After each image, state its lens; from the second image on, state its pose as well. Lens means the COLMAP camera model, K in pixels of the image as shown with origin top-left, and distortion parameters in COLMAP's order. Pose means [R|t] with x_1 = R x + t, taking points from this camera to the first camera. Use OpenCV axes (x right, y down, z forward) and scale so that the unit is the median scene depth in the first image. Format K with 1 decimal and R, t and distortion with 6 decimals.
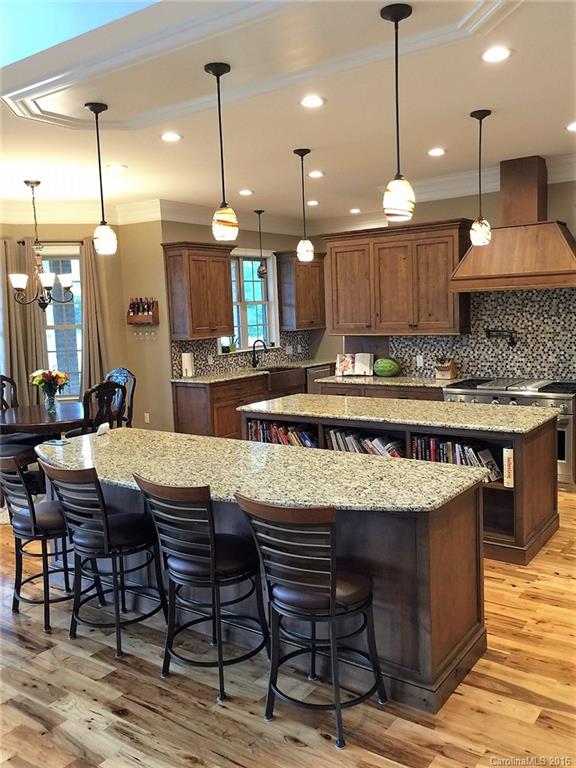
lens RADIAL K [[658.0, 0, 295.8], [0, 658.0, 380.4], [0, 0, 1]] dist [0.032967, -0.054942]
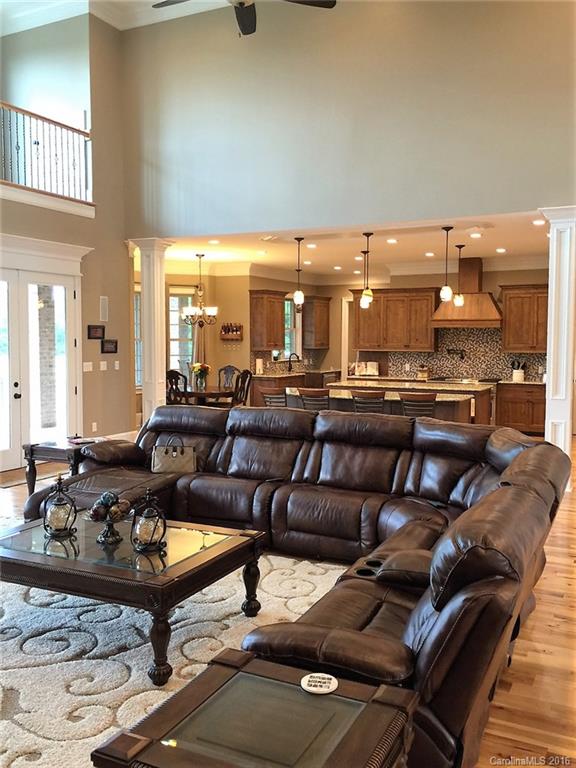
lens RADIAL K [[704.0, 0, 284.7], [0, 704.0, 381.4], [0, 0, 1]] dist [0.011292, 0.000000]
pose [[0.990162, 0.030047, 0.136664, -0.394049], [-0.023427, 0.998485, -0.049792, 0.111693], [-0.137953, 0.046100, 0.989365, -0.792081]]
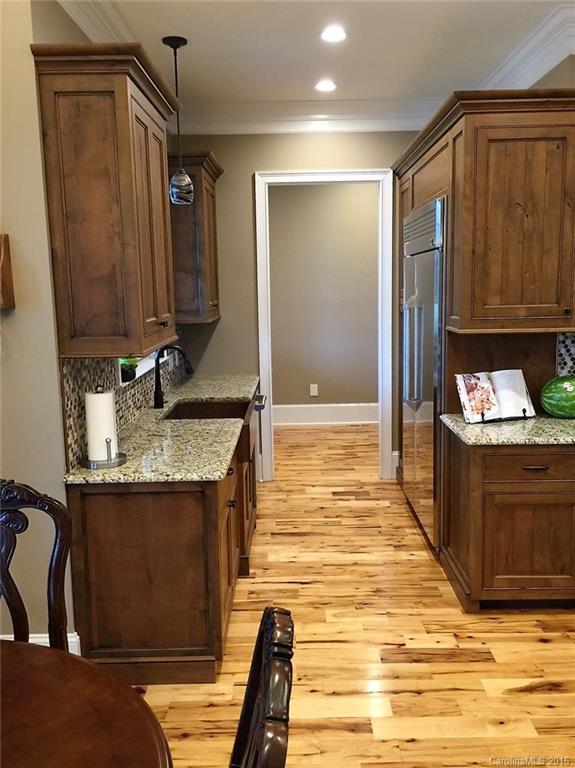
lens RADIAL K [[704.0, 0, 290.3], [0, 704.0, 383.2], [0, 0, 1]] dist [0.011292, 0.000000]
pose [[0.820274, -0.063577, 0.568427, -0.344563], [0.054175, 0.997971, 0.033444, -0.063295], [-0.569400, 0.003362, 0.822054, 0.755535]]
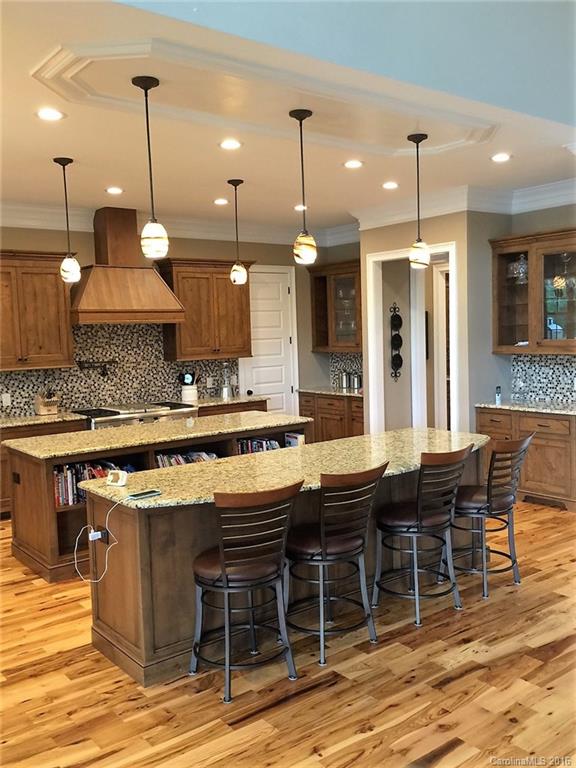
lens RADIAL K [[704.0, 0, 291.9], [0, 704.0, 387.0], [0, 0, 1]] dist [0.011292, 0.000000]
pose [[0.296494, -0.049522, 0.953750, -0.661481], [0.125527, 0.992012, 0.012486, -0.009922], [-0.946749, 0.116019, 0.300342, 0.357371]]
